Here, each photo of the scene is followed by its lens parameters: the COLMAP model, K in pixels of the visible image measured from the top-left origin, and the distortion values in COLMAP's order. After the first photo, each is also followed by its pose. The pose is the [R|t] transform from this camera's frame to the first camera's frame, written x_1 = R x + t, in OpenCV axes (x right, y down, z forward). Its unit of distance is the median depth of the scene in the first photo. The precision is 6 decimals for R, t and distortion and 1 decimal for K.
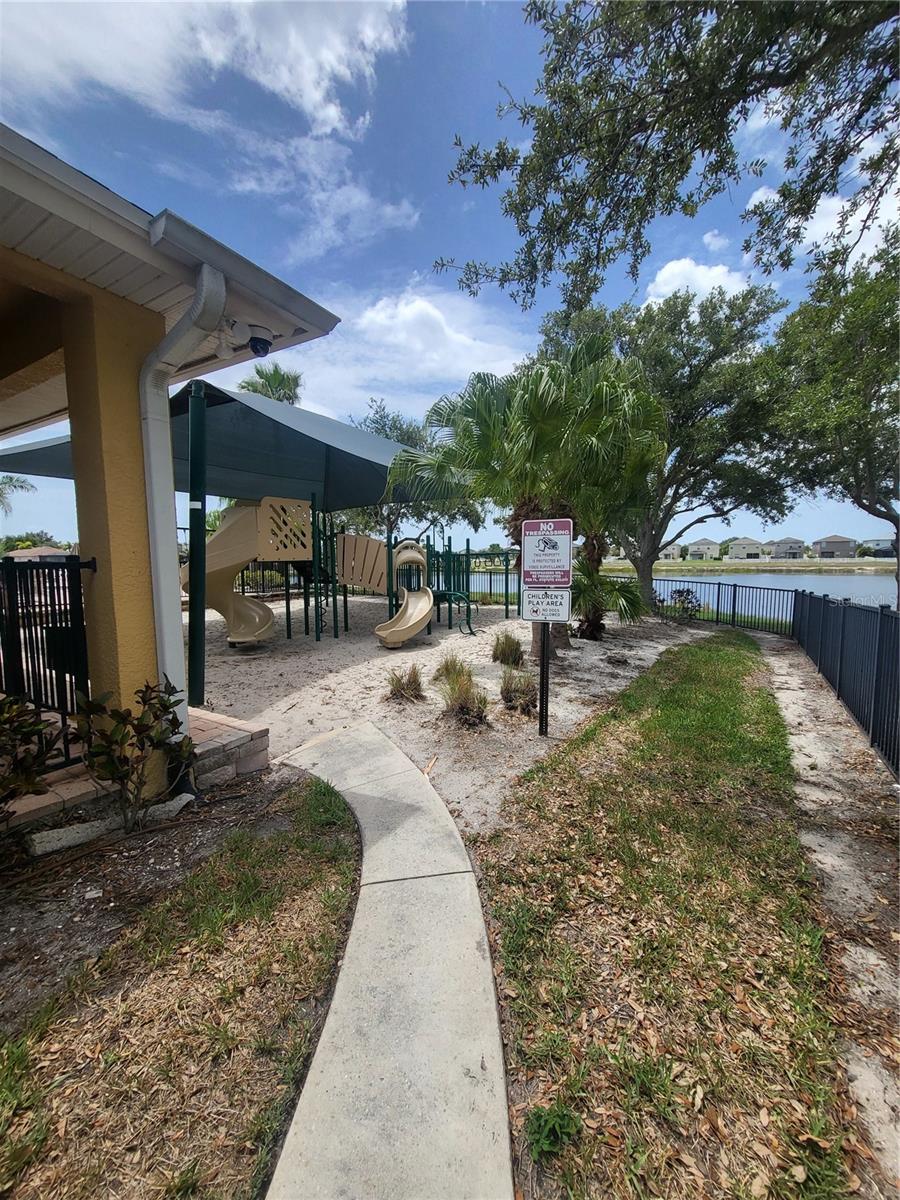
lens RADIAL K [[464.9, 0, 444.2], [0, 464.9, 598.1], [0, 0, 1]] dist [0.000443, 0.000270]
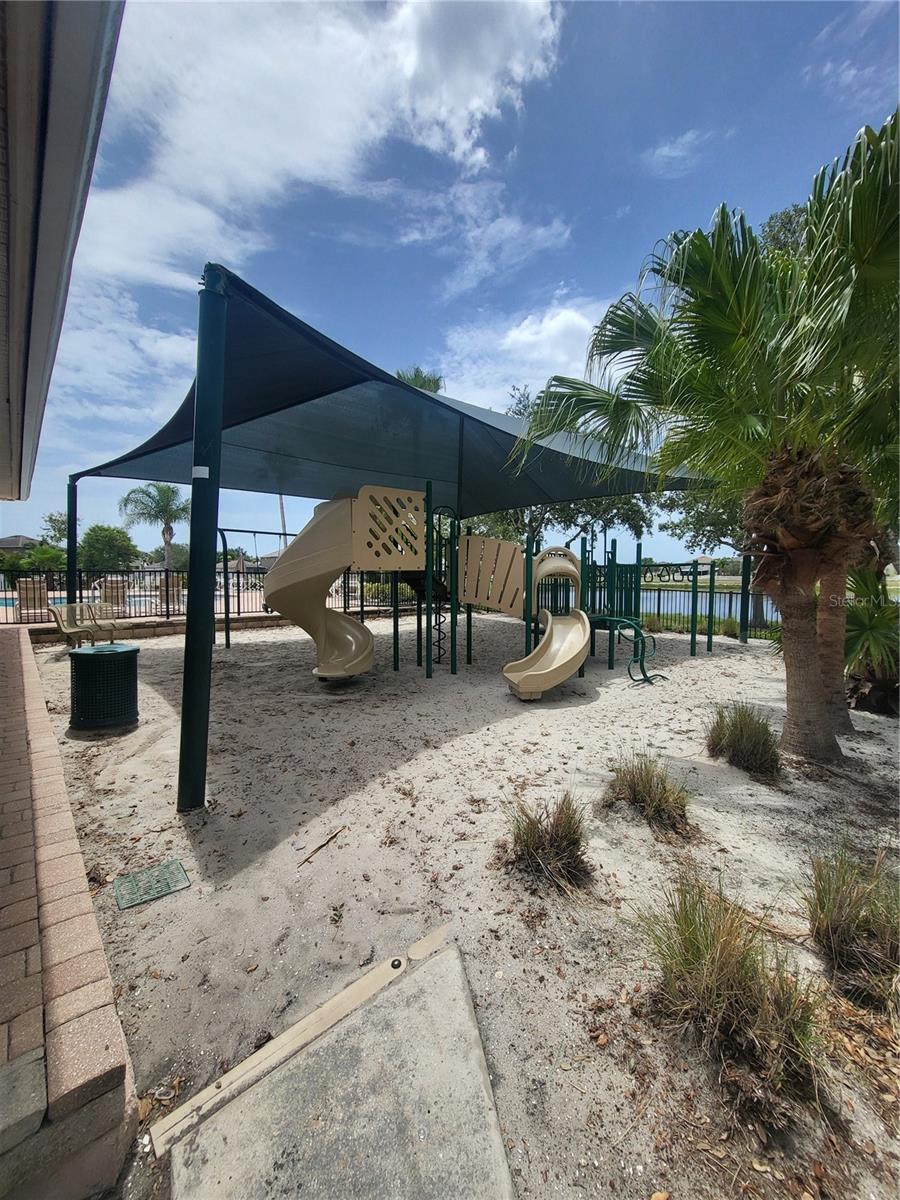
lens RADIAL K [[463.3, 0, 447.0], [0, 463.3, 593.2], [0, 0, 1]] dist [-0.012848, 0.000347]
pose [[0.956004, 0.022783, -0.292468, -0.017988], [-0.034537, 0.998787, -0.035090, -0.012281], [0.291314, 0.043648, 0.955631, 0.188426]]
